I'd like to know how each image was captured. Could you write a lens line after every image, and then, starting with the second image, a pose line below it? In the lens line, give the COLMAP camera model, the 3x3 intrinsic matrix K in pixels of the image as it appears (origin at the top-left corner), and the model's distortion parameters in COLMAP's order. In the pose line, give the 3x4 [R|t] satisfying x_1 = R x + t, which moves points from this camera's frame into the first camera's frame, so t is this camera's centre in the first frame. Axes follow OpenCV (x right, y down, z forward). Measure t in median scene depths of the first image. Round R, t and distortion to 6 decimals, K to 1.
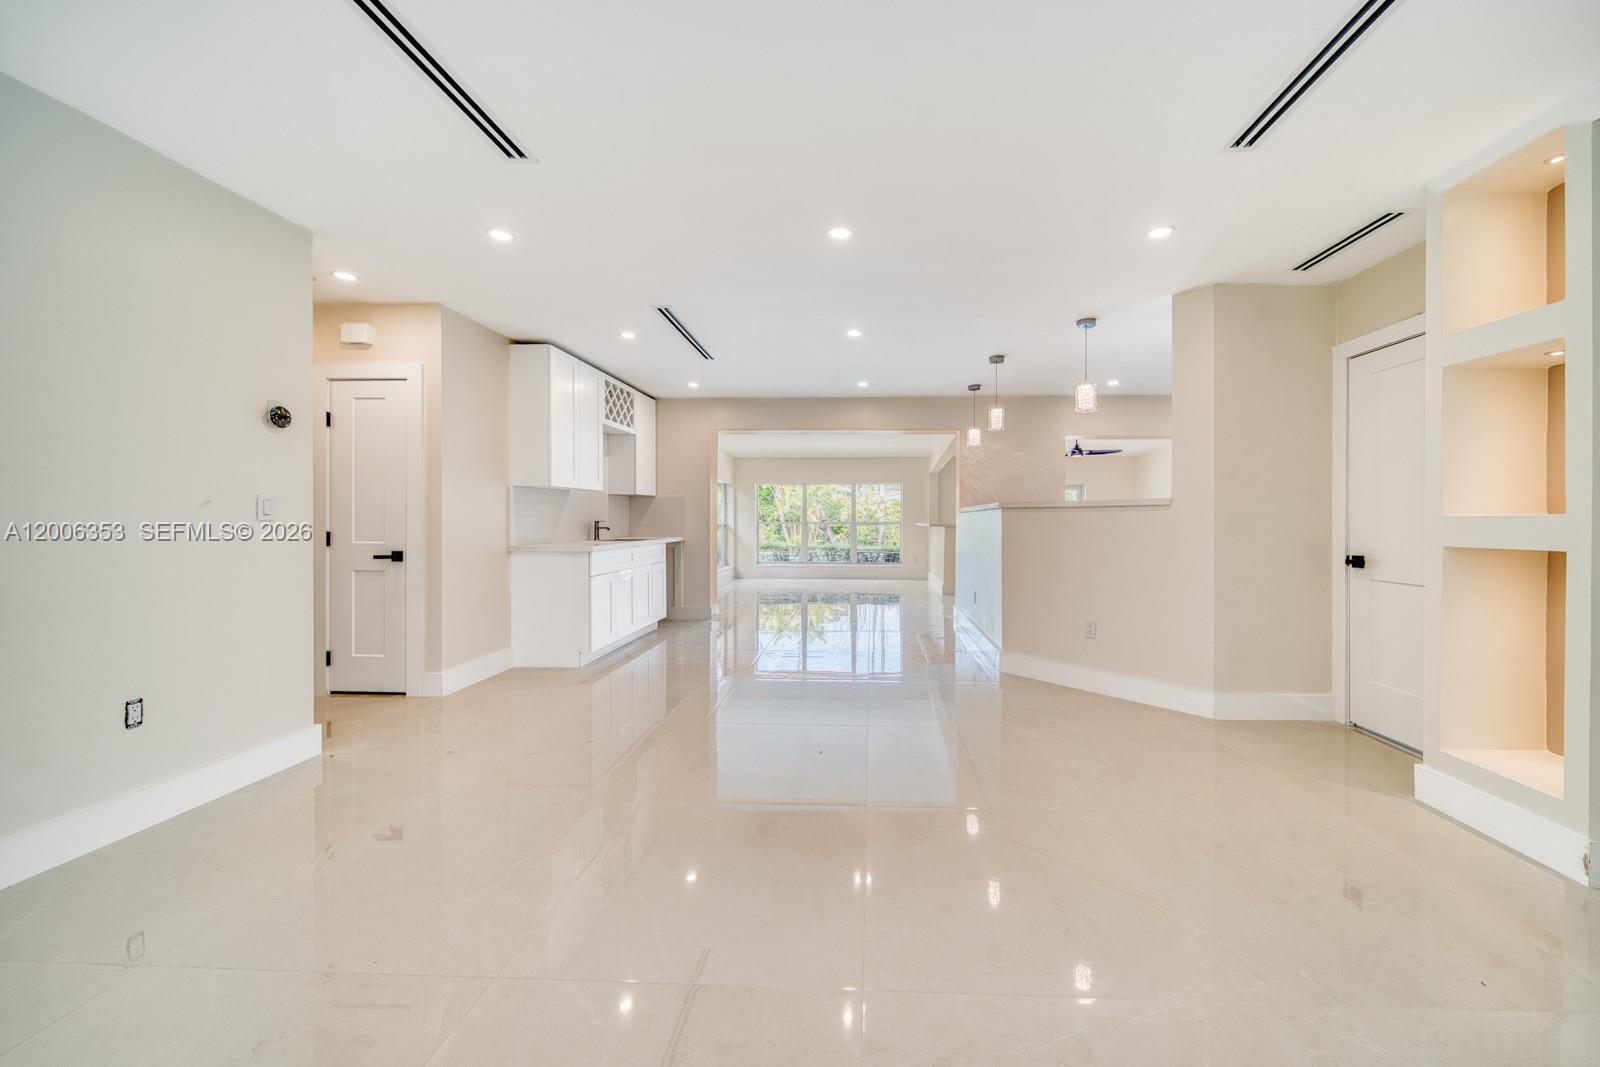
lens RADIAL K [[582.4, 0, 853.9], [0, 582.4, 518.3], [0, 0, 1]] dist [-0.000728, -0.000096]
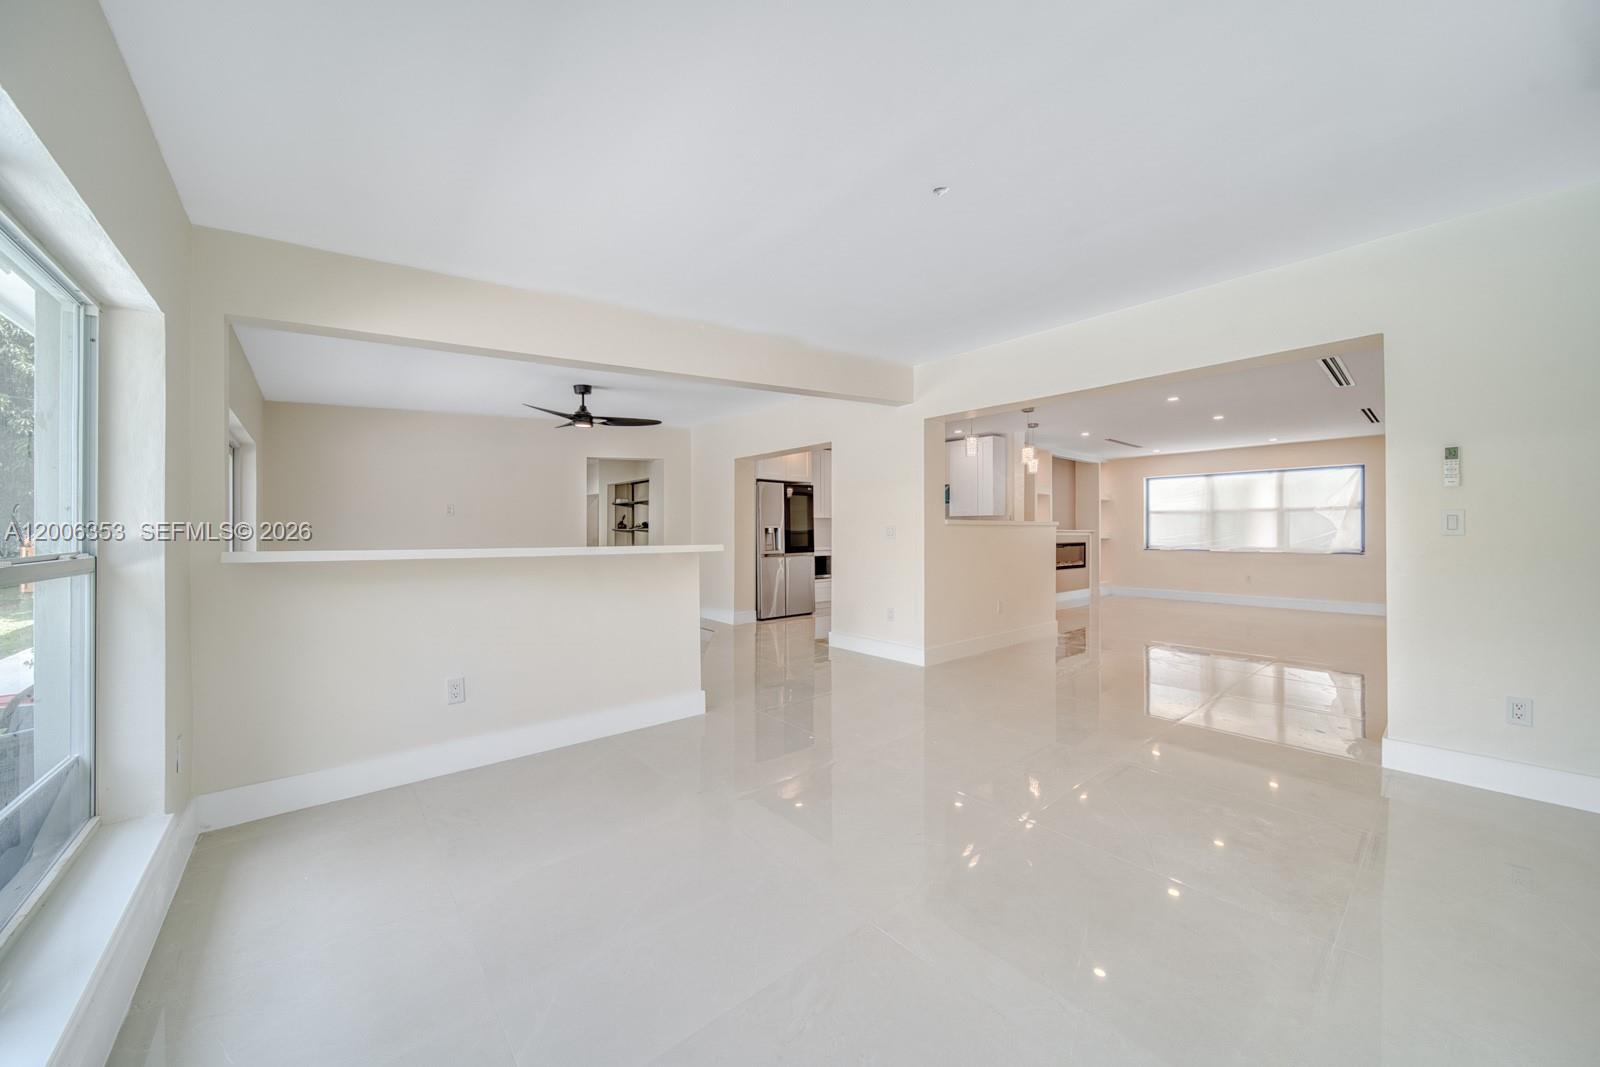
lens RADIAL K [[568.6, 0, 800.0], [0, 568.6, 533.5], [0, 0, 1]] dist [-0.001002, -0.000138]
pose [[-0.664833, -0.007035, 0.746959, -0.159752], [-0.005389, 0.999975, 0.004622, -0.000301], [-0.746972, -0.000952, -0.664854, 0.982642]]
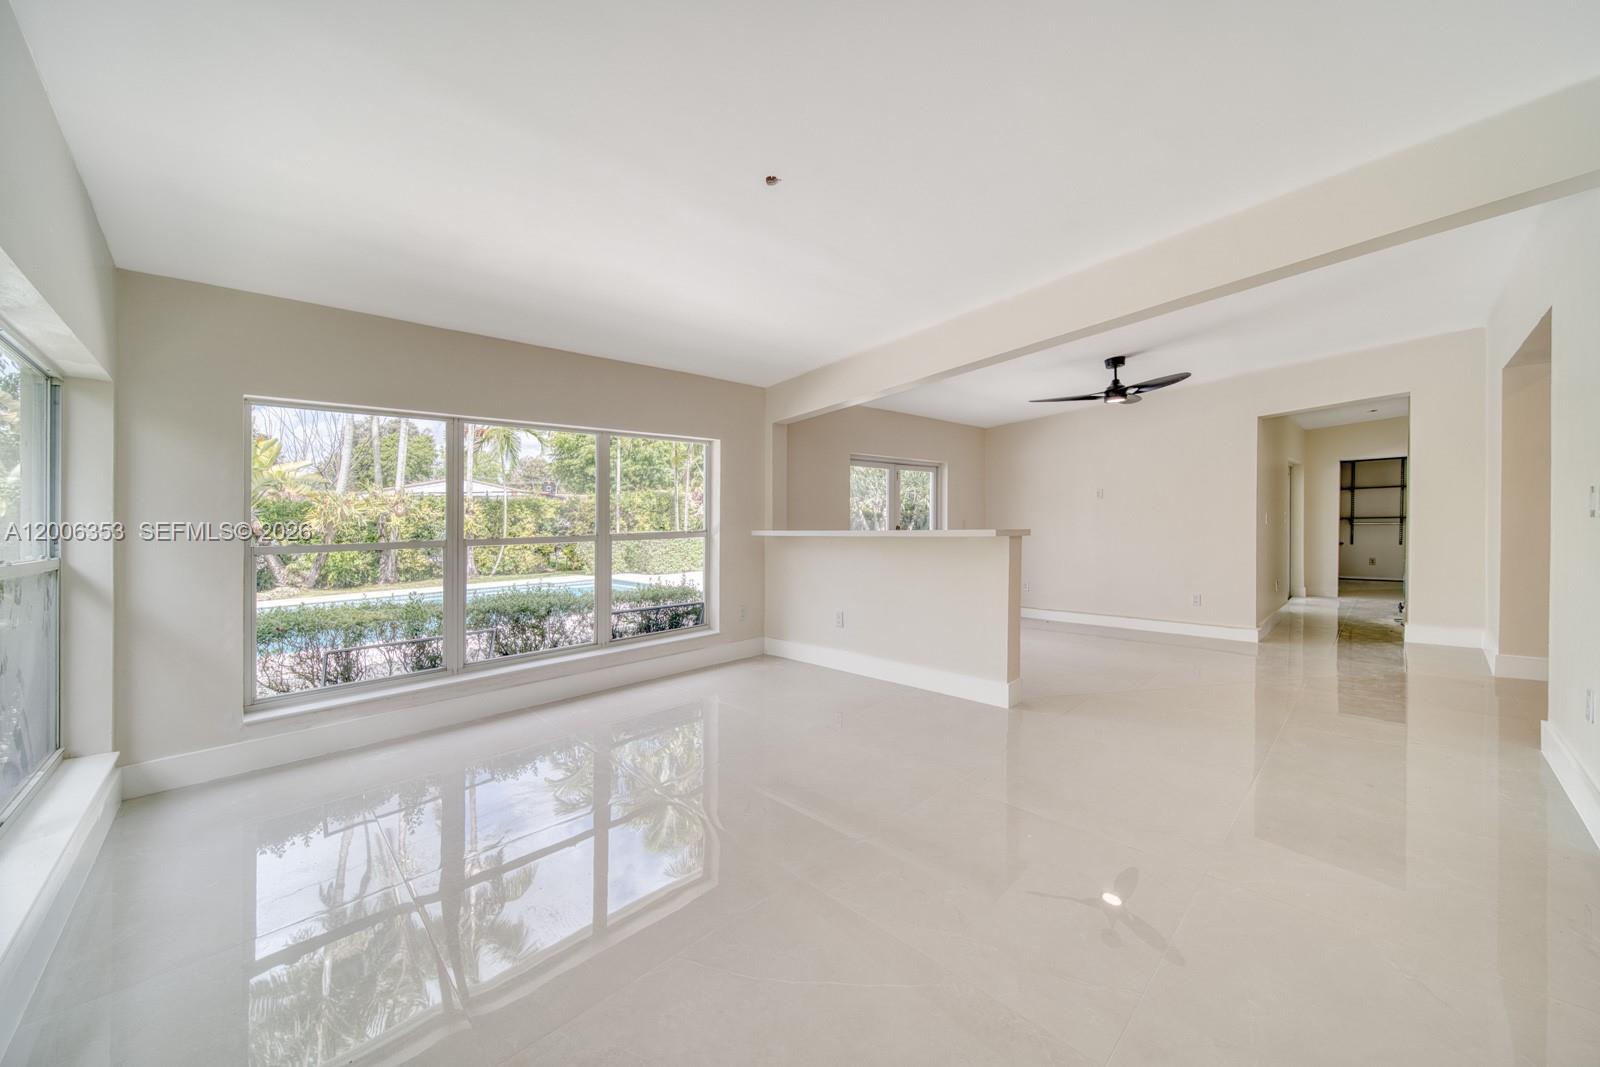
lens RADIAL K [[579.9, 0, 805.1], [0, 579.9, 521.4], [0, 0, 1]] dist [-0.000815, -0.000019]
pose [[0.701266, -0.020205, 0.712613, -0.179421], [0.024096, 0.999699, 0.004633, -0.000681], [-0.712492, 0.013922, 0.701542, 0.662803]]
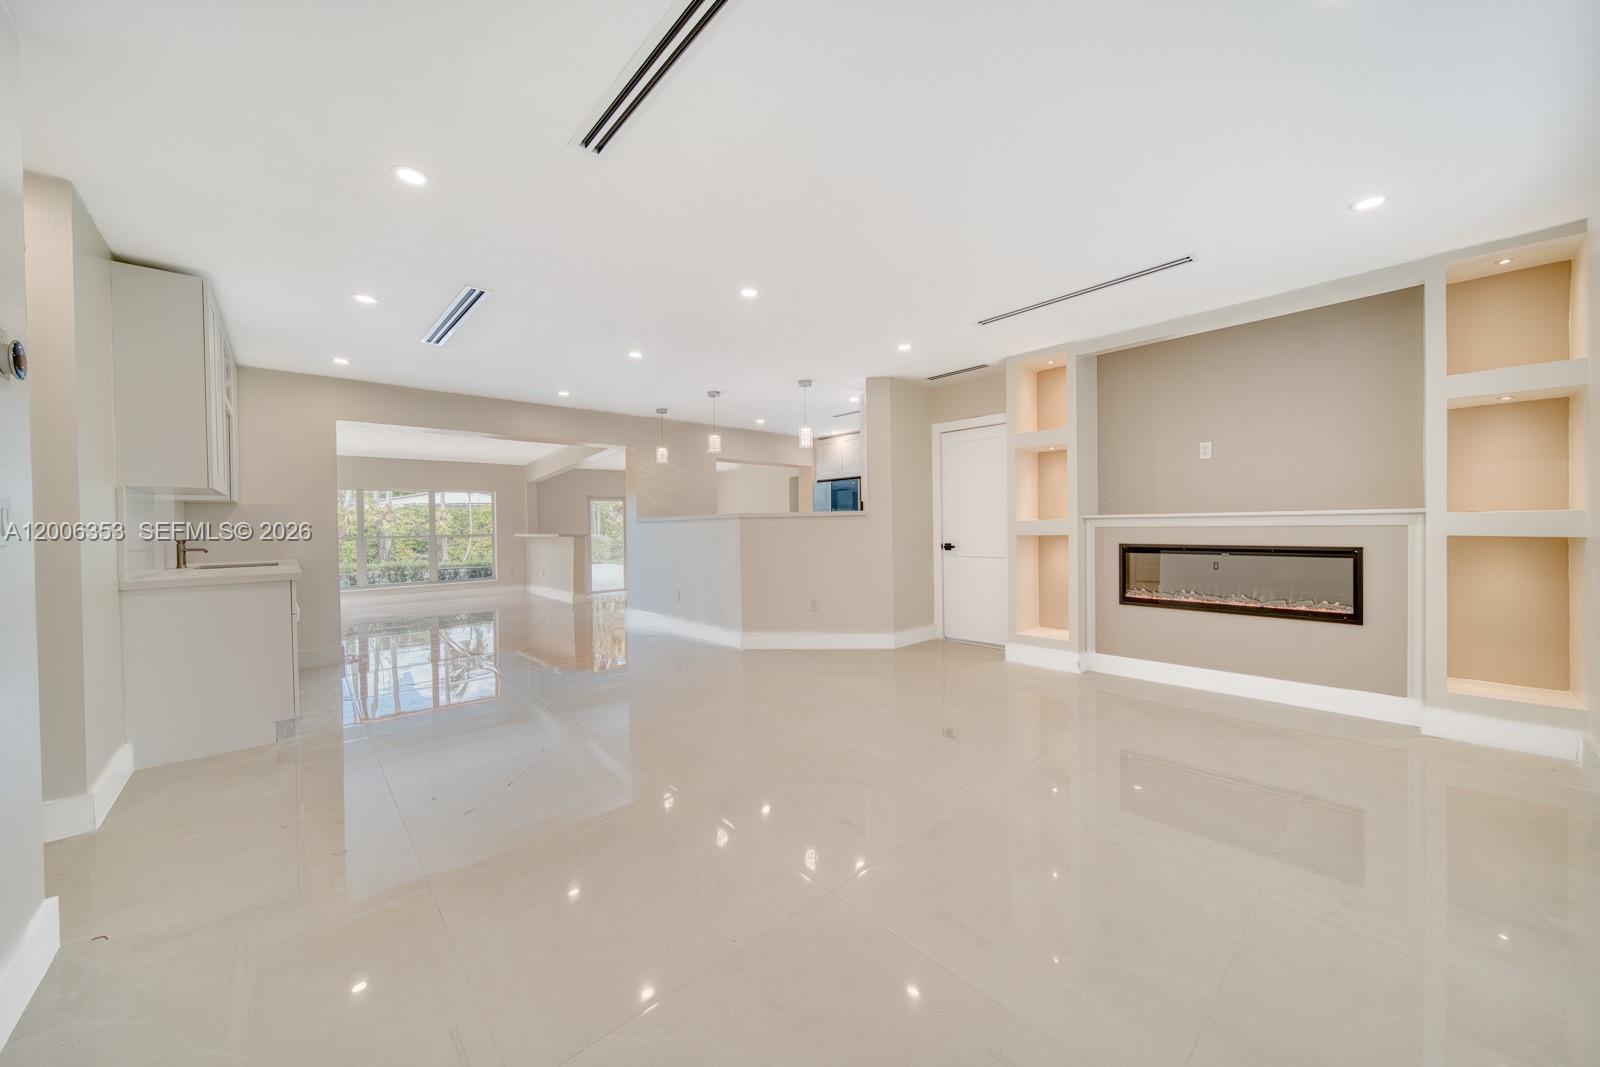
lens RADIAL K [[563.6, 0, 799.1], [0, 563.6, 529.3], [0, 0, 1]] dist [-0.004130, -0.000145]
pose [[0.719764, -0.020383, 0.693919, -0.195055], [0.017672, 0.999783, 0.011036, -0.001968], [-0.693994, 0.004320, 0.719968, 0.019743]]
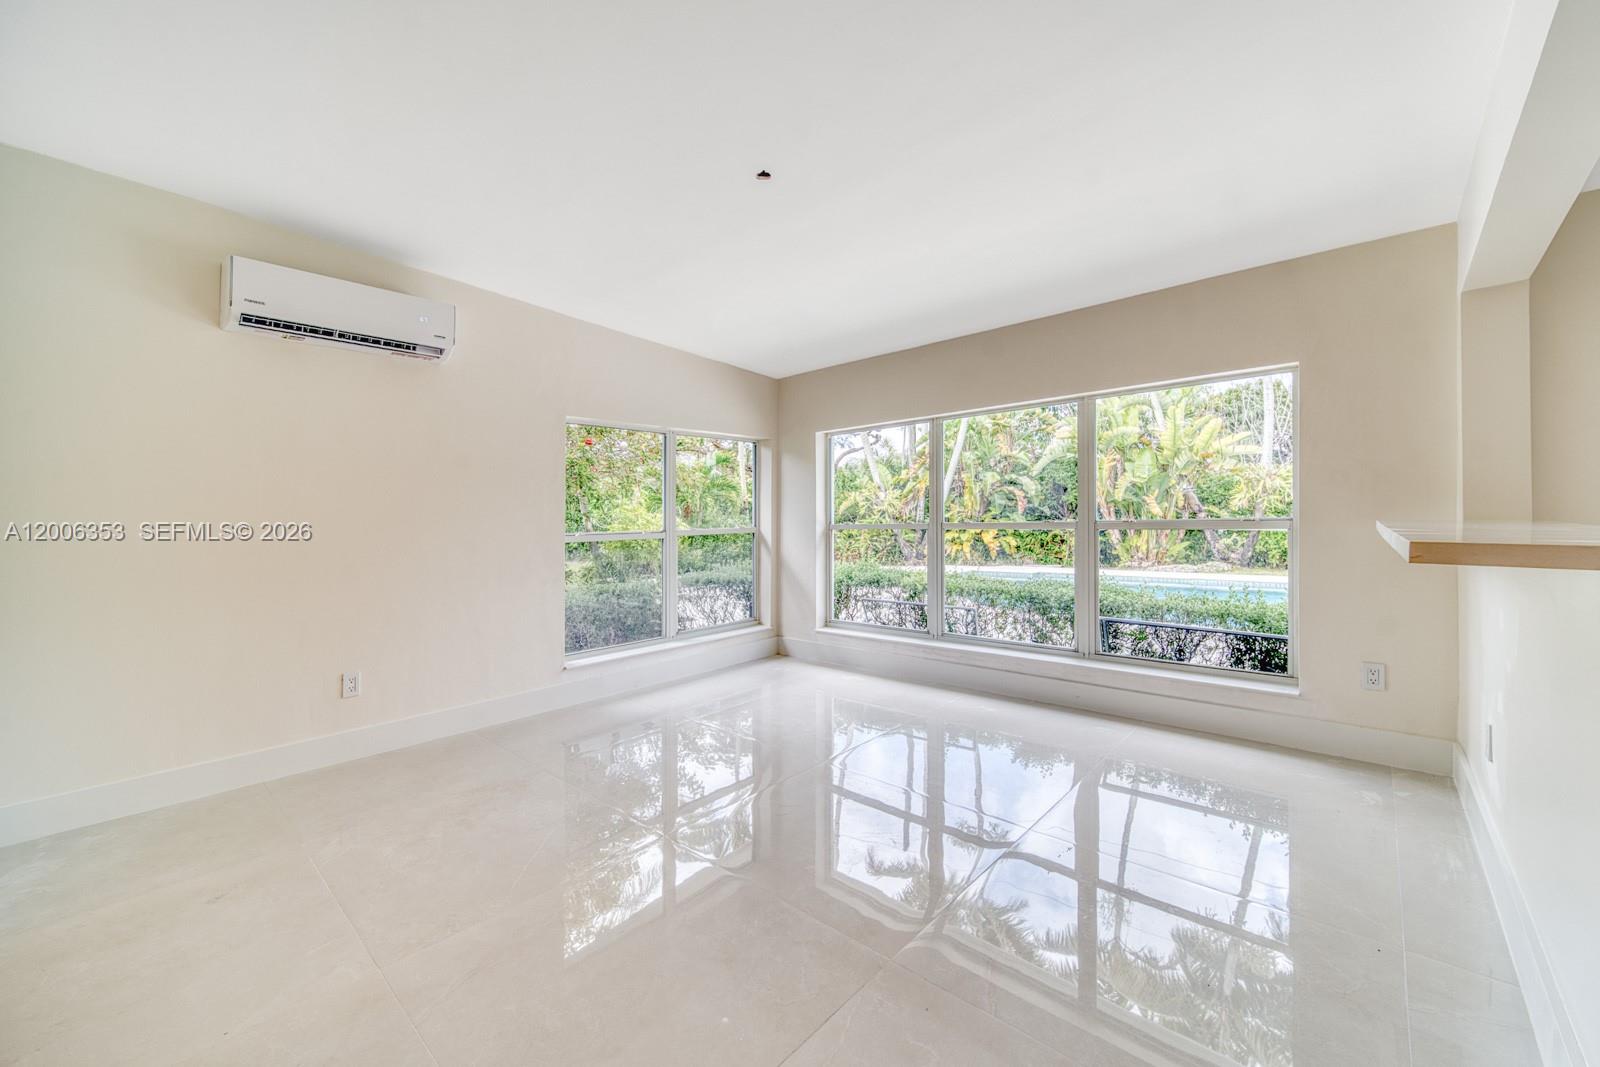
lens RADIAL K [[616.0, 0, 738.7], [0, 616.0, 515.7], [0, 0, 1]] dist [0.001028, 0.000007]
pose [[0.720284, -0.021802, -0.693336, 0.095771], [0.025393, 0.999665, -0.005054, 0.000064], [0.693214, -0.013966, 0.720596, 0.655217]]
